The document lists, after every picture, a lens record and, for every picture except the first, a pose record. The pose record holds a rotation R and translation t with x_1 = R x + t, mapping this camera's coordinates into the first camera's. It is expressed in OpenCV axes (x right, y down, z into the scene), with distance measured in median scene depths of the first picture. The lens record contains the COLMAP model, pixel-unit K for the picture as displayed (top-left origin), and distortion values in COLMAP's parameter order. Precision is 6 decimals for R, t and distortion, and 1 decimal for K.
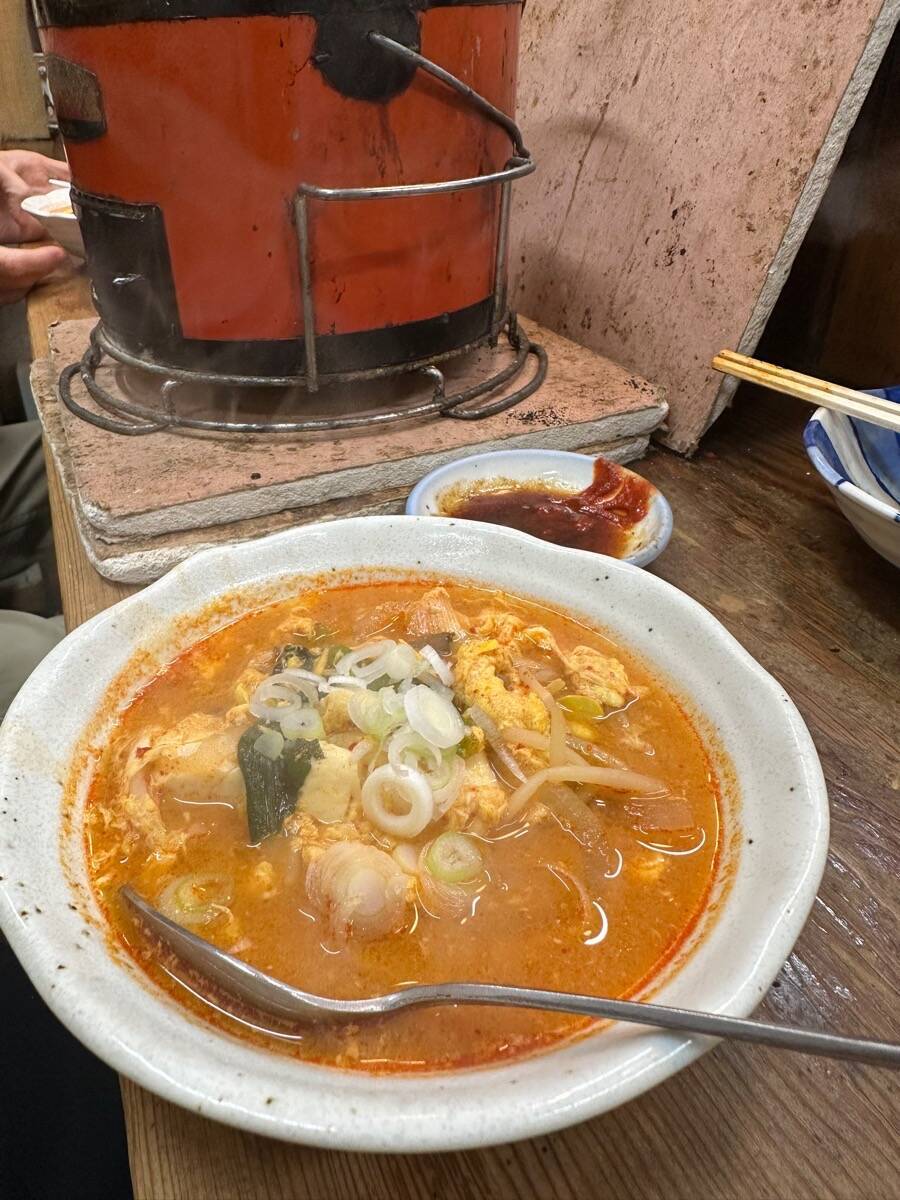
lens RADIAL K [[823.9, 0, 450.8], [0, 823.9, 599.0], [0, 0, 1]] dist [-0.003483, 0.000743]
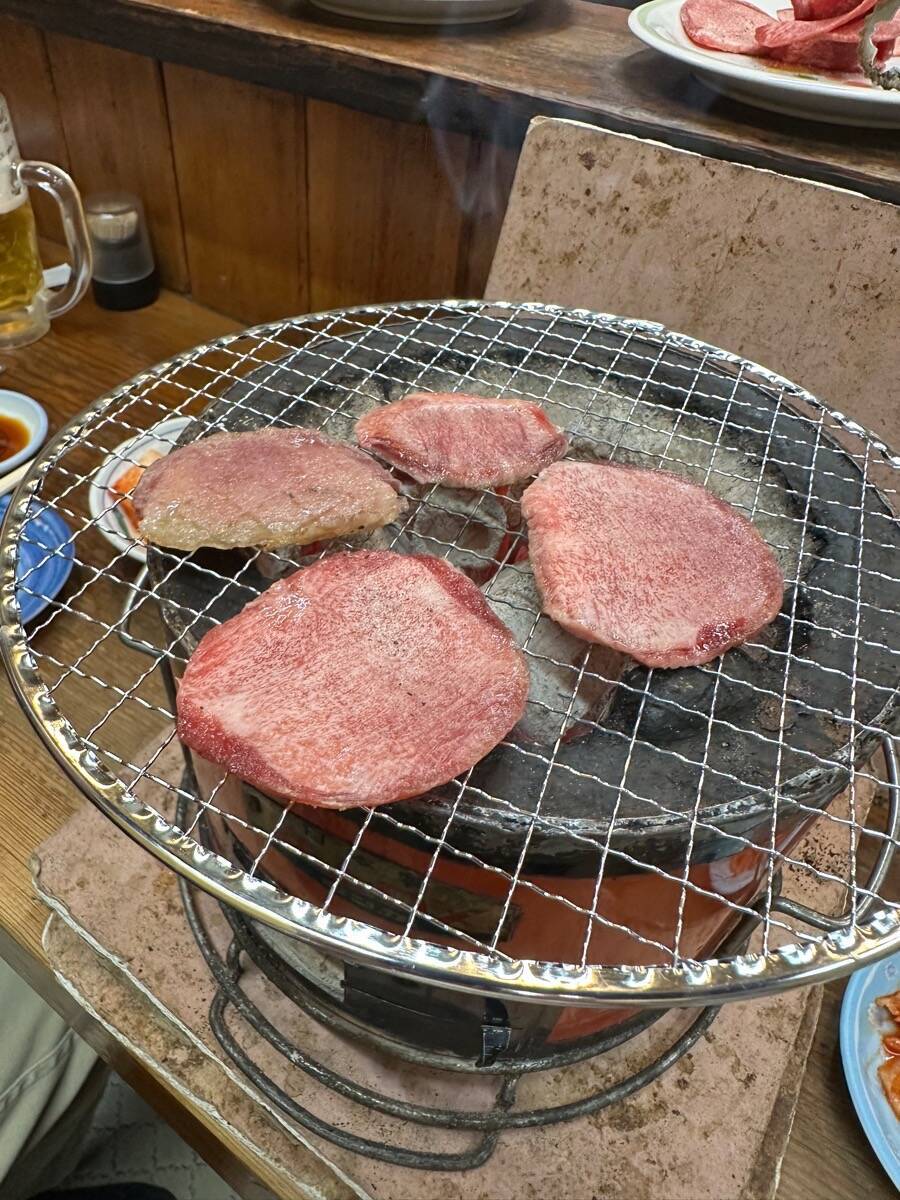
lens RADIAL K [[823.9, 0, 450.1], [0, 823.9, 599.9], [0, 0, 1]] dist [-0.003483, 0.000743]
pose [[0.850626, -0.340468, 0.400646, -0.486508], [0.245188, 0.930957, 0.270559, -0.798422], [-0.465101, -0.131911, 0.875375, 0.400932]]
